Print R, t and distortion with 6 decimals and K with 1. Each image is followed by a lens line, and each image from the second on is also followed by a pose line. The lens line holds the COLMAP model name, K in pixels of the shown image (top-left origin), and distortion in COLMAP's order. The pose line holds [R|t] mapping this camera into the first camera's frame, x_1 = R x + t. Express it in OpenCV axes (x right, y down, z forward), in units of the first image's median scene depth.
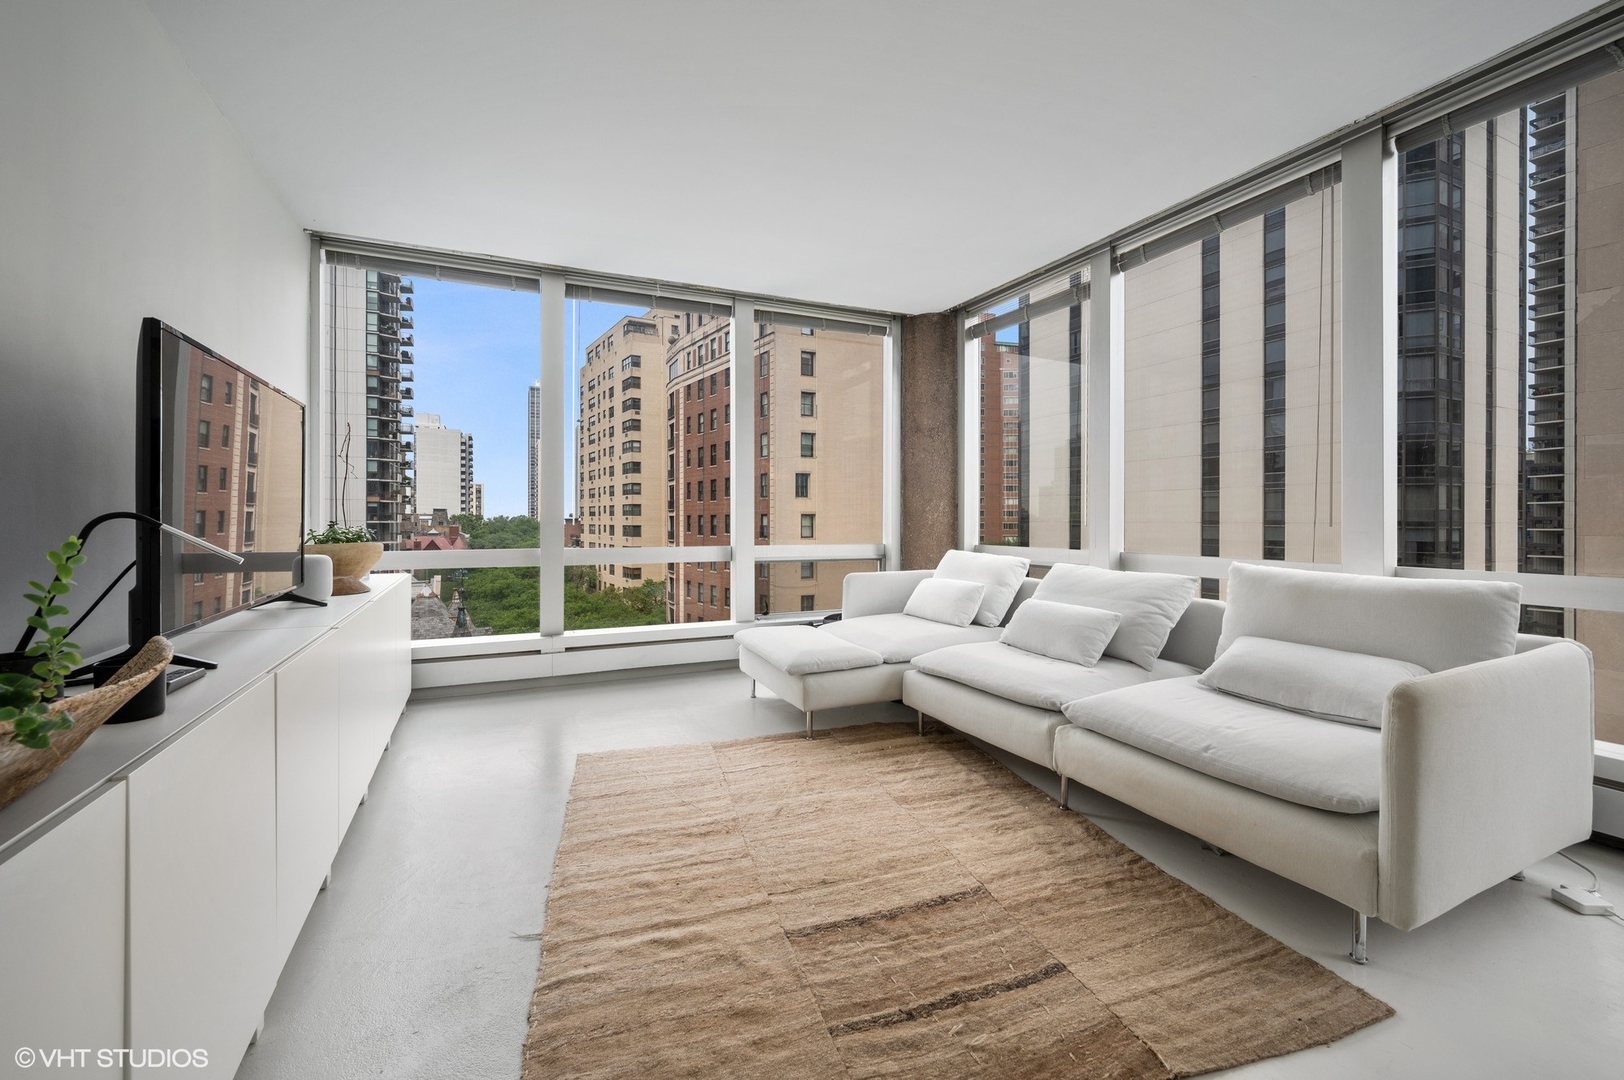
lens RADIAL K [[658.0, 0, 809.1], [0, 658.0, 520.8], [0, 0, 1]] dist [-0.001872, -0.000243]
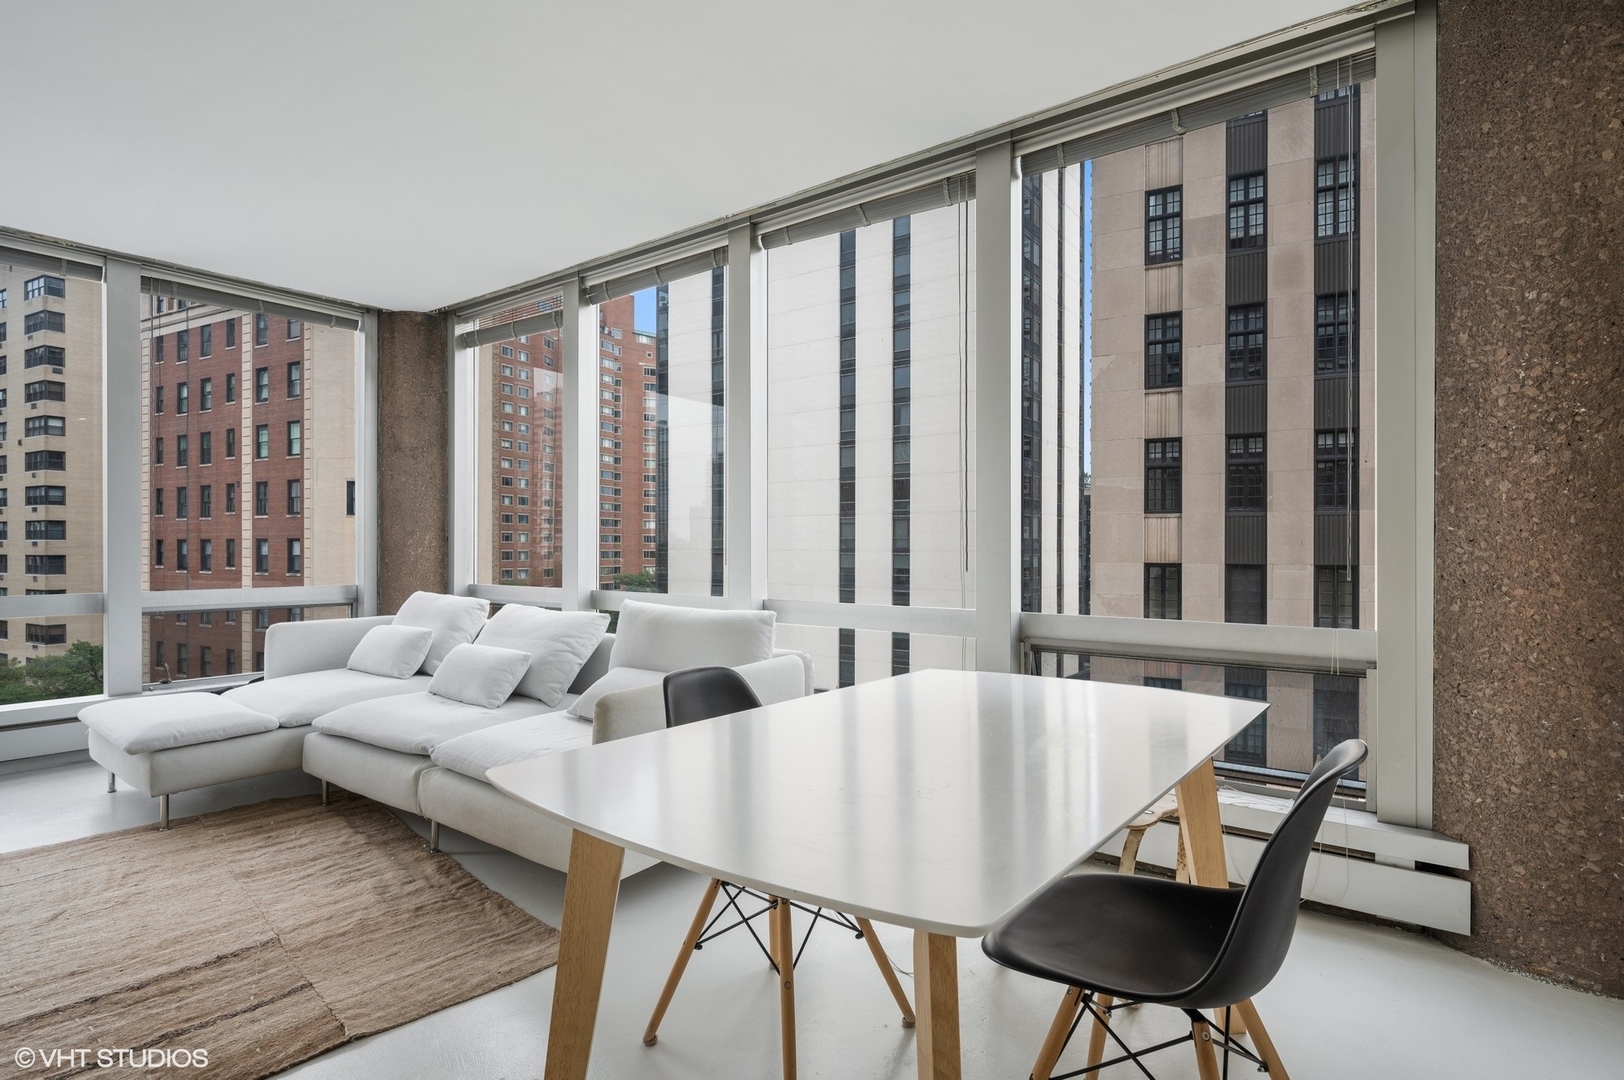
lens RADIAL K [[815.4, 0, 823.0], [0, 815.4, 548.3], [0, 0, 1]] dist [-0.003982, 0.001570]
pose [[0.878725, -0.000656, 0.477328, 0.189055], [0.000143, 0.999999, 0.001111, -0.015280], [-0.477329, -0.000908, 0.878724, -0.221730]]
